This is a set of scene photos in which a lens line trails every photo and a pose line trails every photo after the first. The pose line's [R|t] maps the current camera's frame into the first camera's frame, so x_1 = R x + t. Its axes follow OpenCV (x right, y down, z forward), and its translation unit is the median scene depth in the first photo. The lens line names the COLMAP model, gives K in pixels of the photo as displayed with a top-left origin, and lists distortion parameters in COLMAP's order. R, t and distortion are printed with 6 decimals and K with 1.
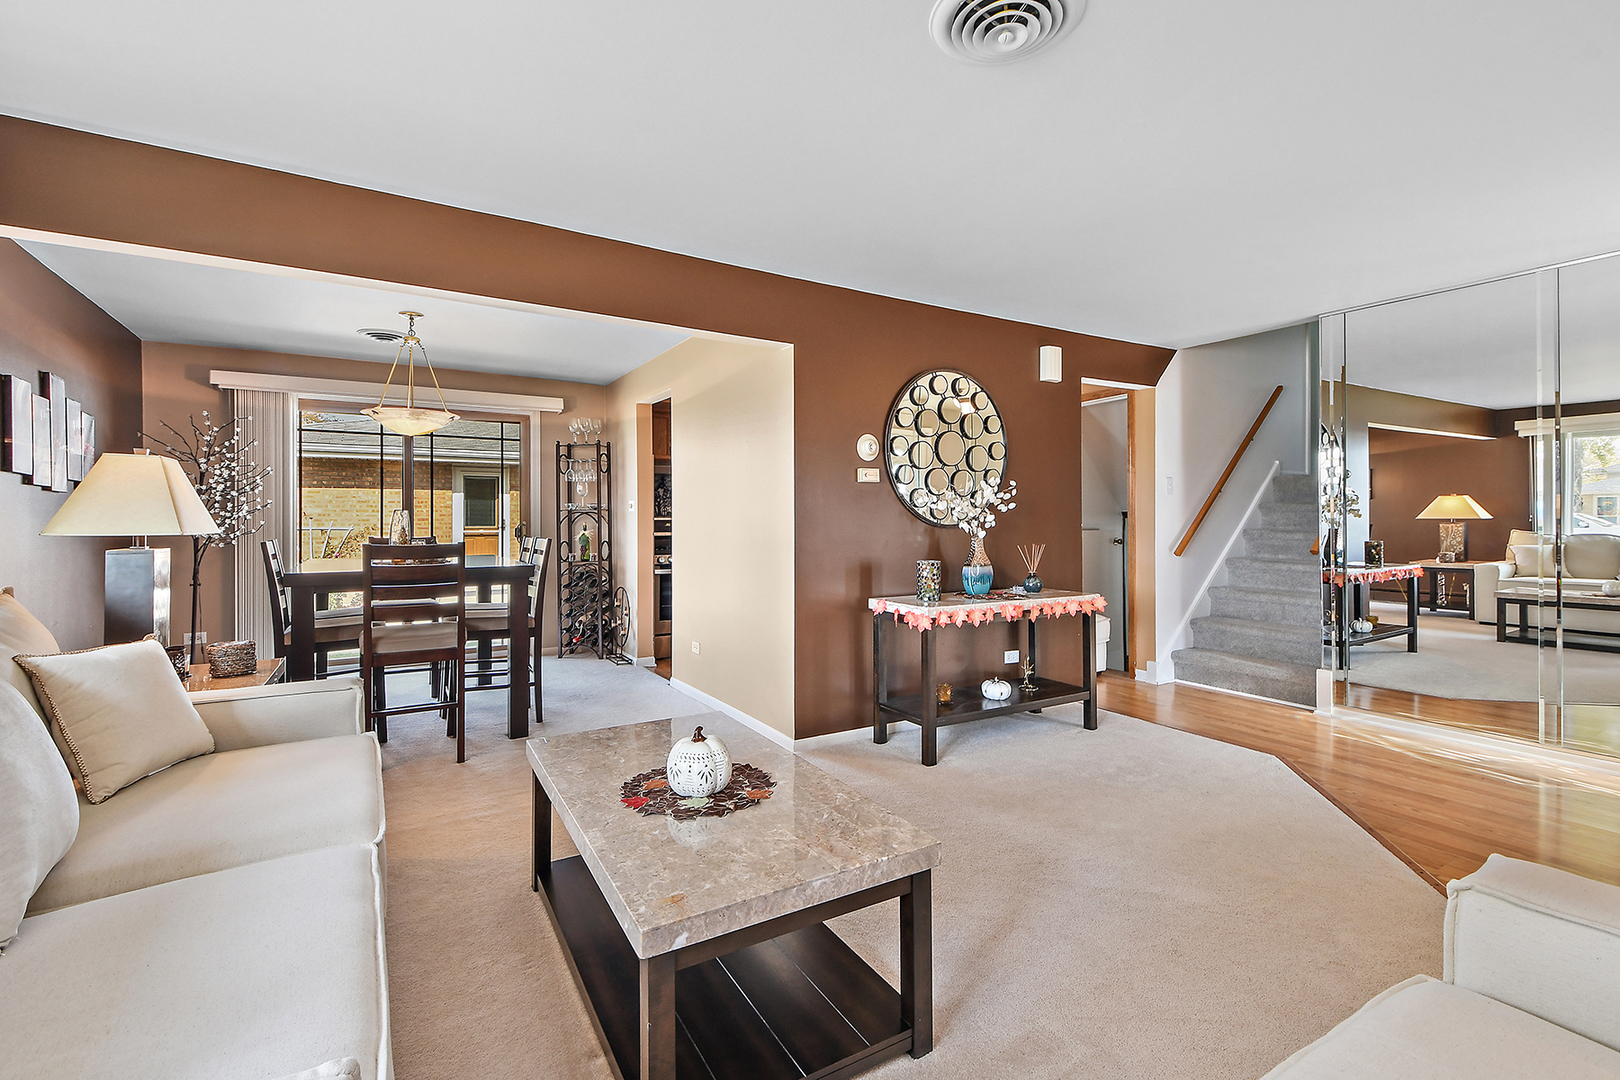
lens RADIAL K [[712.4, 0, 810.0], [0, 712.4, 551.7], [0, 0, 1]] dist [0.009357, -0.008499]
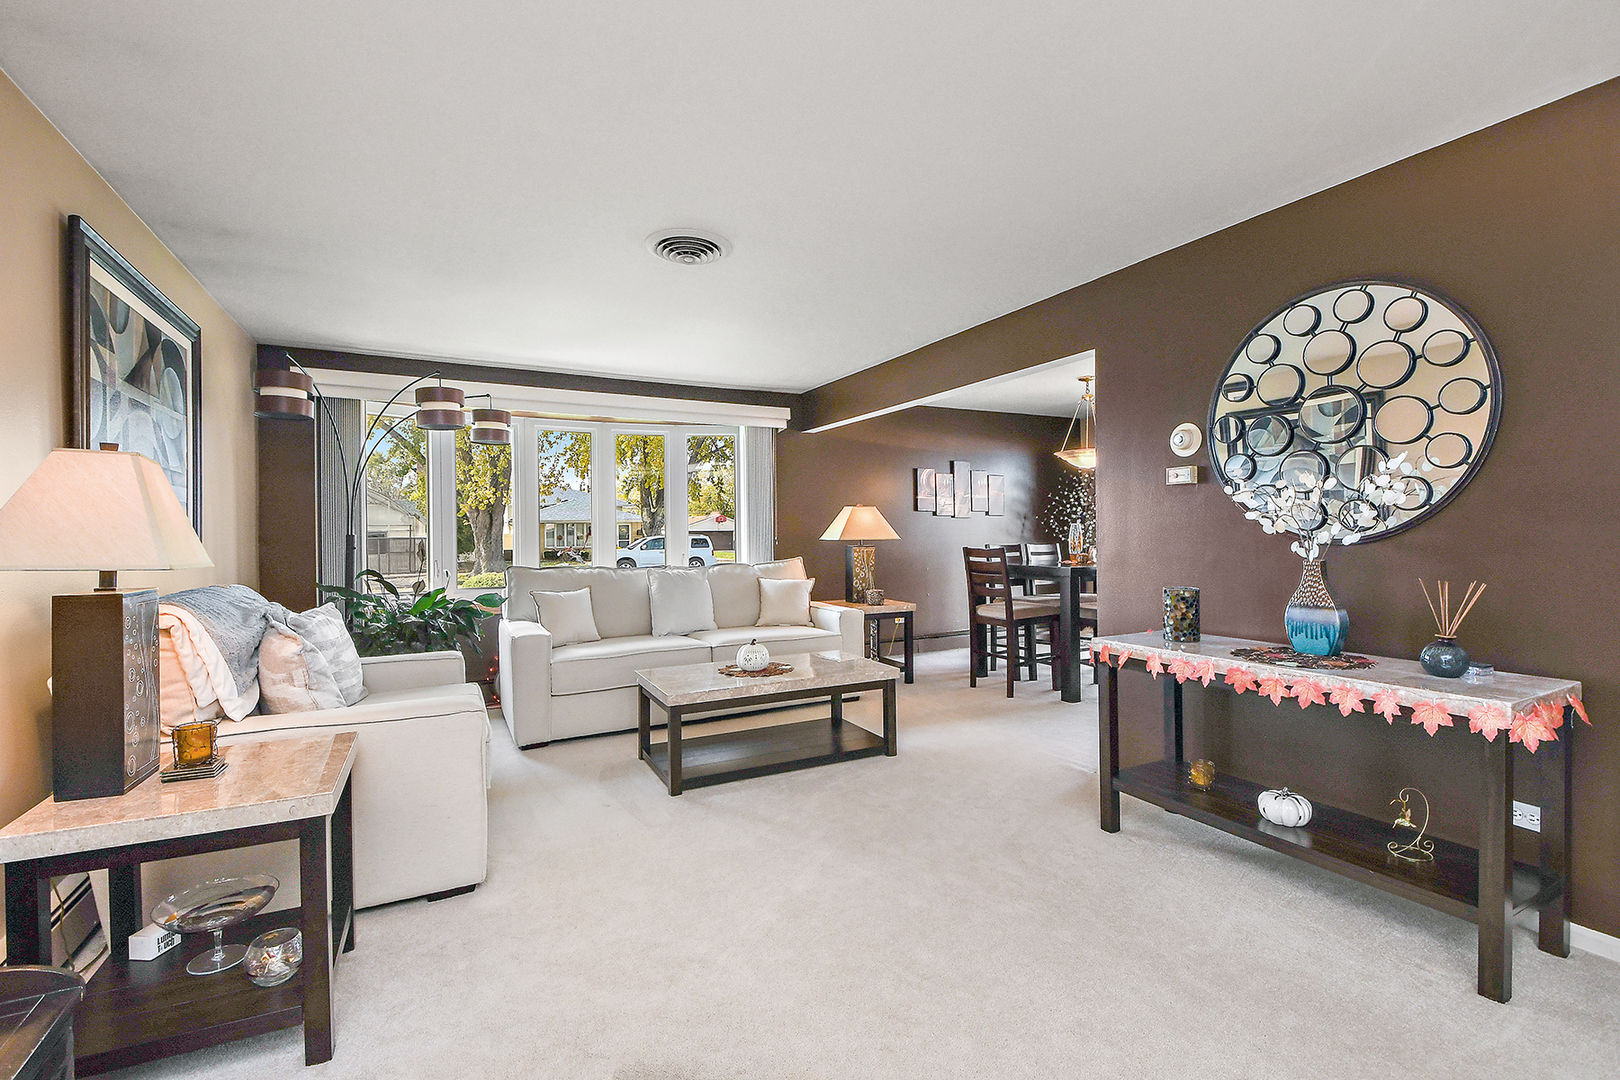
lens RADIAL K [[712.4, 0, 816.3], [0, 712.4, 532.8], [0, 0, 1]] dist [0.009357, -0.008499]
pose [[-0.052902, -0.000396, -0.998600, 0.559981], [-0.032421, 0.999473, 0.001321, -0.019851], [0.998073, 0.032446, -0.052887, 0.400786]]
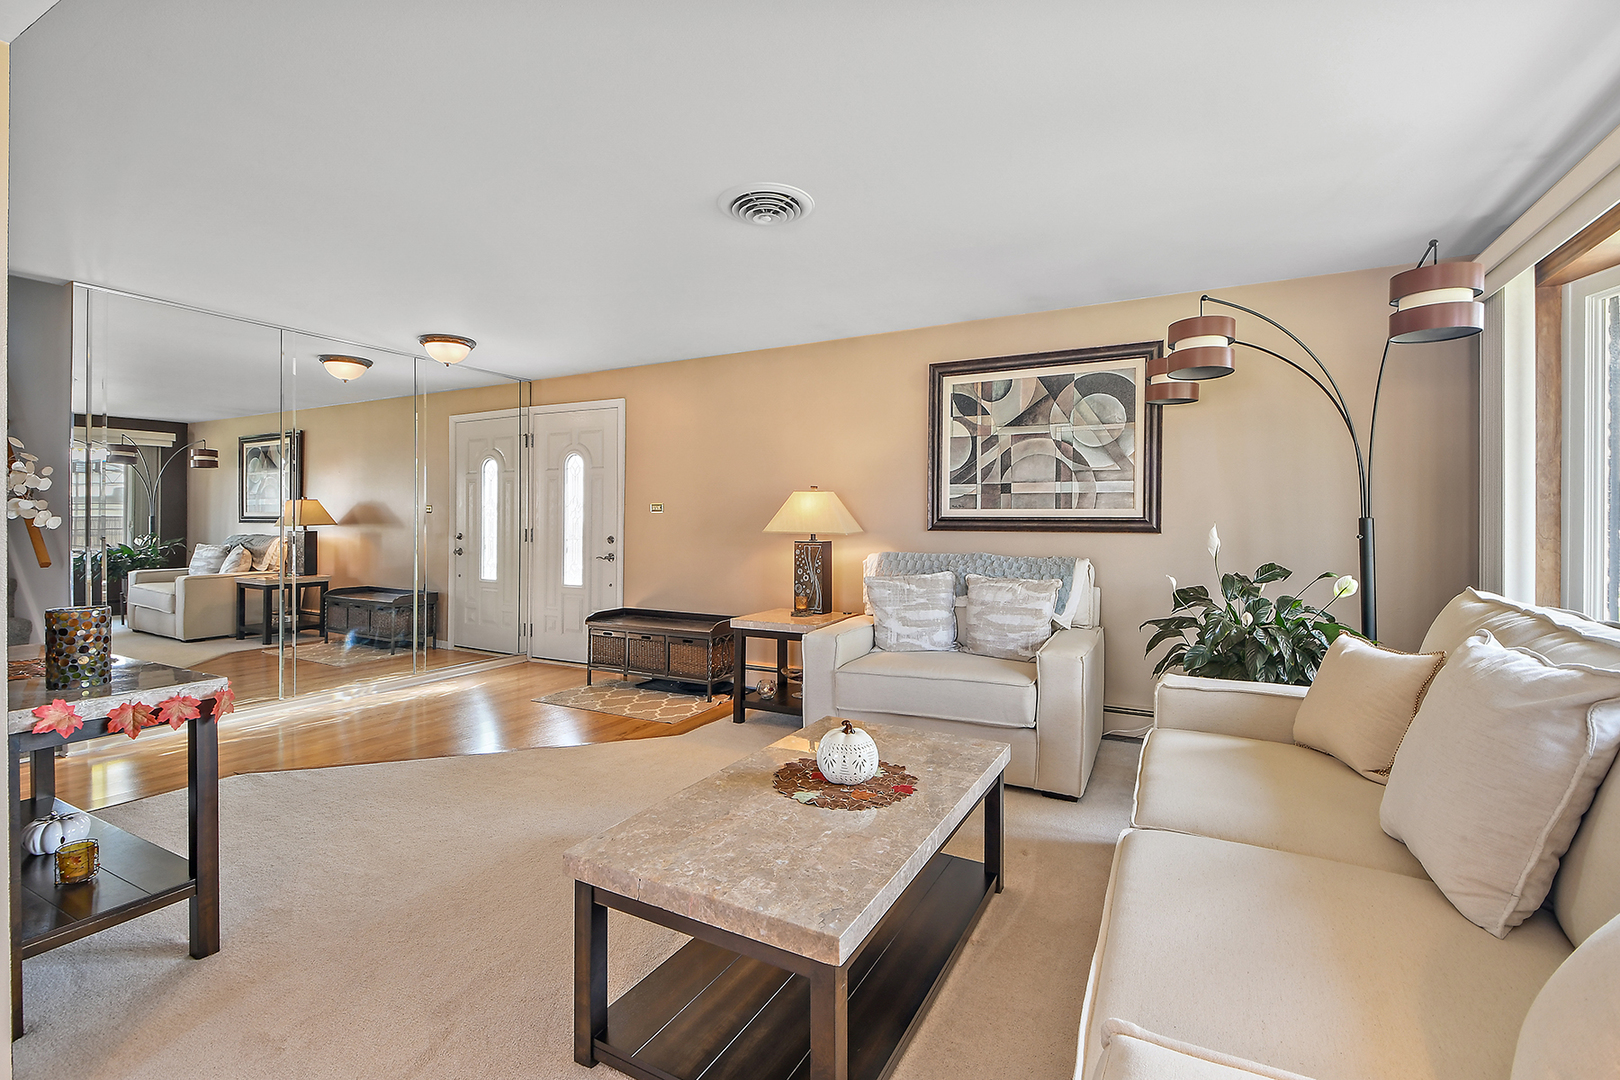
lens RADIAL K [[712.4, 0, 804.3], [0, 712.4, 544.7], [0, 0, 1]] dist [0.009357, -0.008499]
pose [[-0.505629, -0.027509, 0.862312, -0.325563], [0.035463, 0.997984, 0.052631, -0.023714], [-0.862022, 0.057191, -0.503635, 0.494991]]
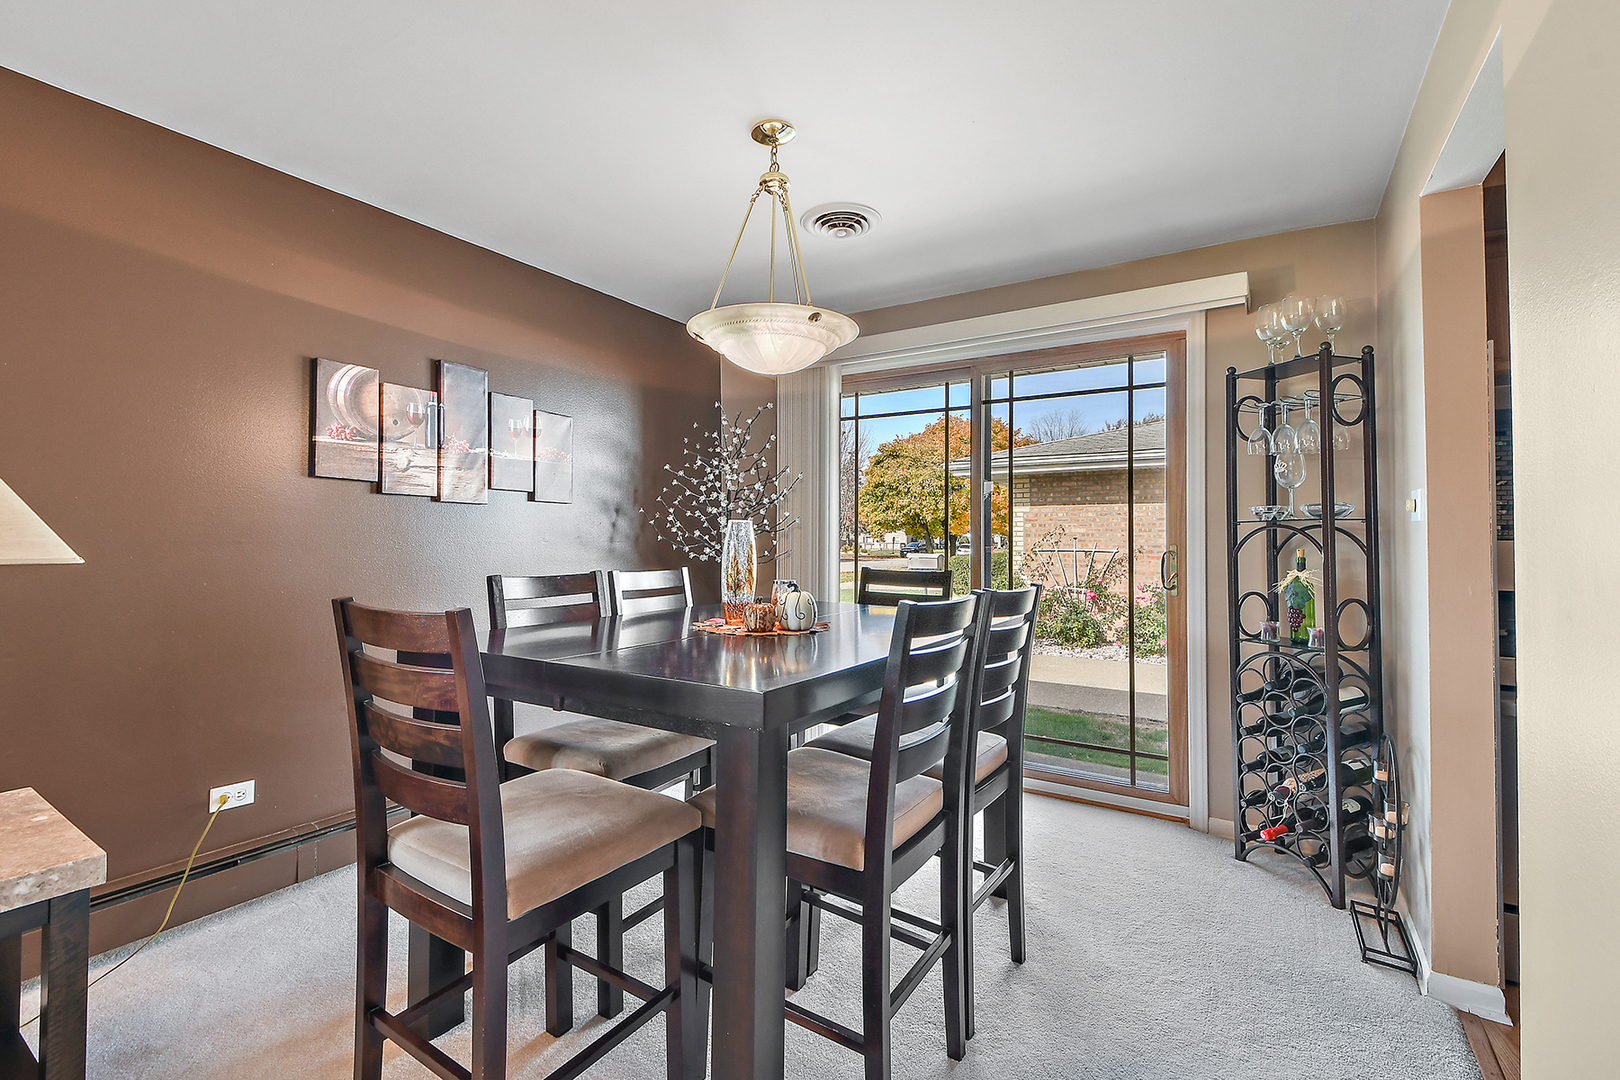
lens RADIAL K [[712.4, 0, 824.2], [0, 712.4, 497.0], [0, 0, 1]] dist [0.009357, -0.008499]
pose [[0.473731, -0.050945, -0.879195, -0.081456], [-0.042382, 0.995850, -0.080541, -0.026206], [0.879649, 0.075417, 0.469606, 0.566293]]
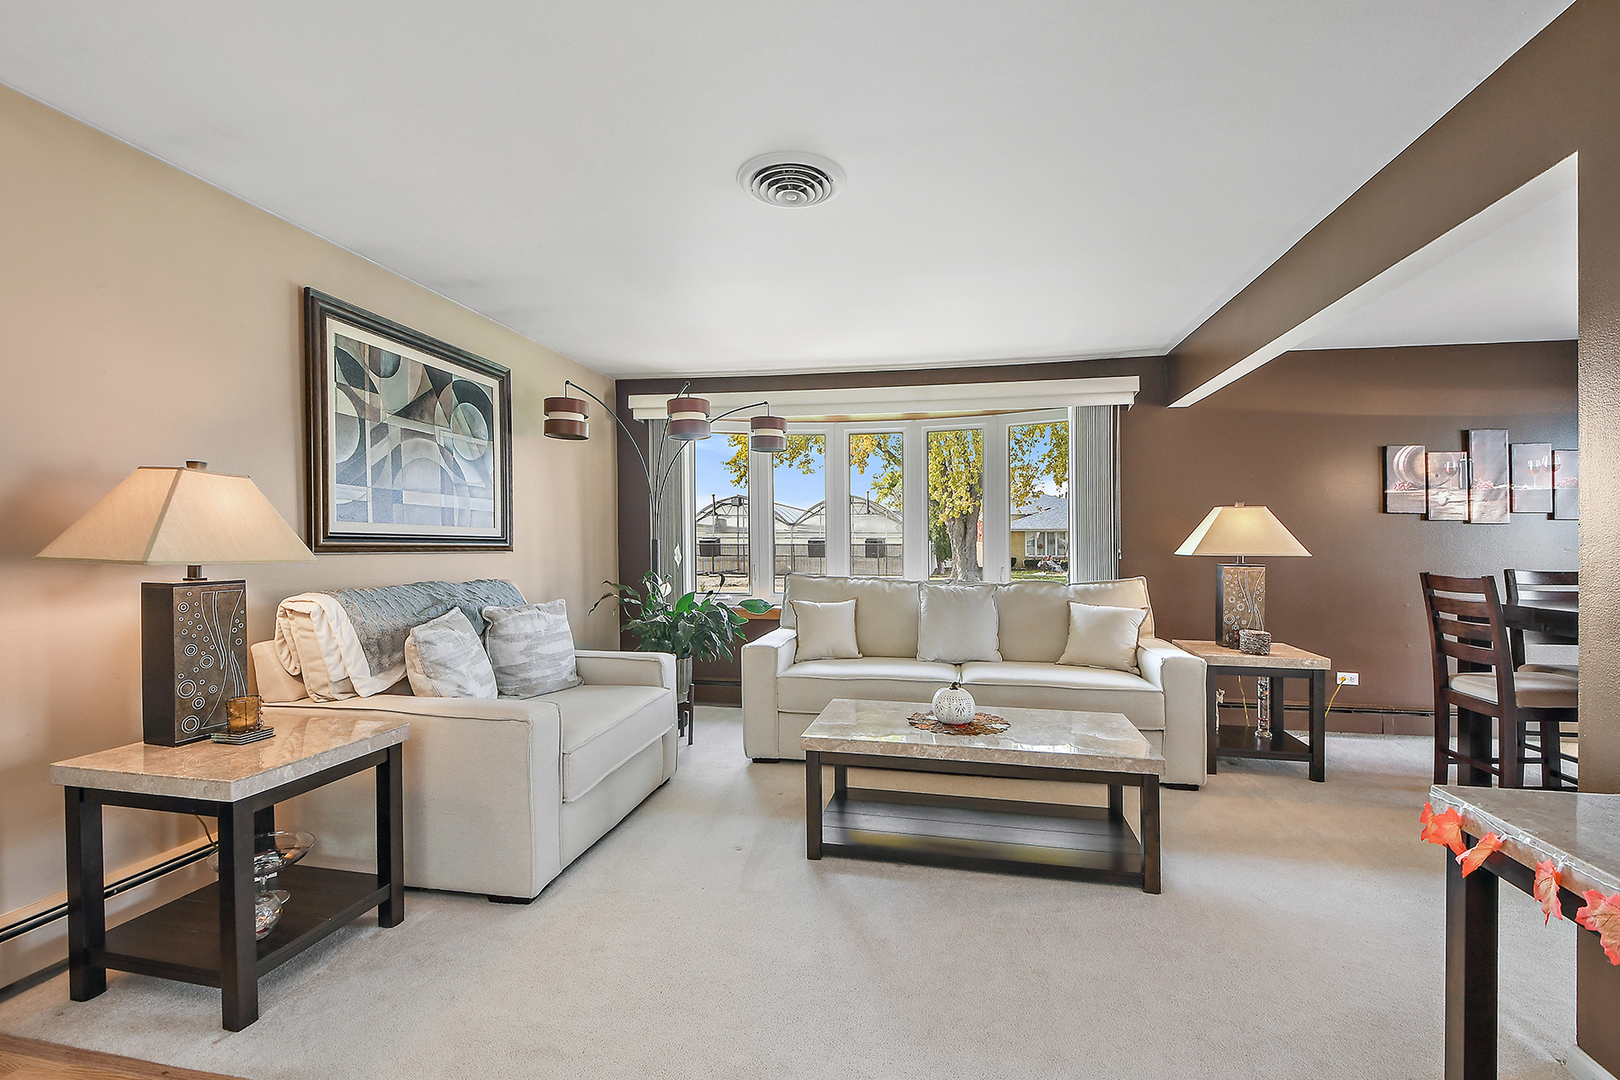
lens RADIAL K [[712.4, 0, 814.5], [0, 712.4, 558.7], [0, 0, 1]] dist [0.009357, -0.008499]
pose [[-0.671732, 0.012226, -0.740693, 0.354450], [-0.036517, 0.998102, 0.049593, -0.026511], [0.739893, 0.060361, -0.670011, 0.559771]]
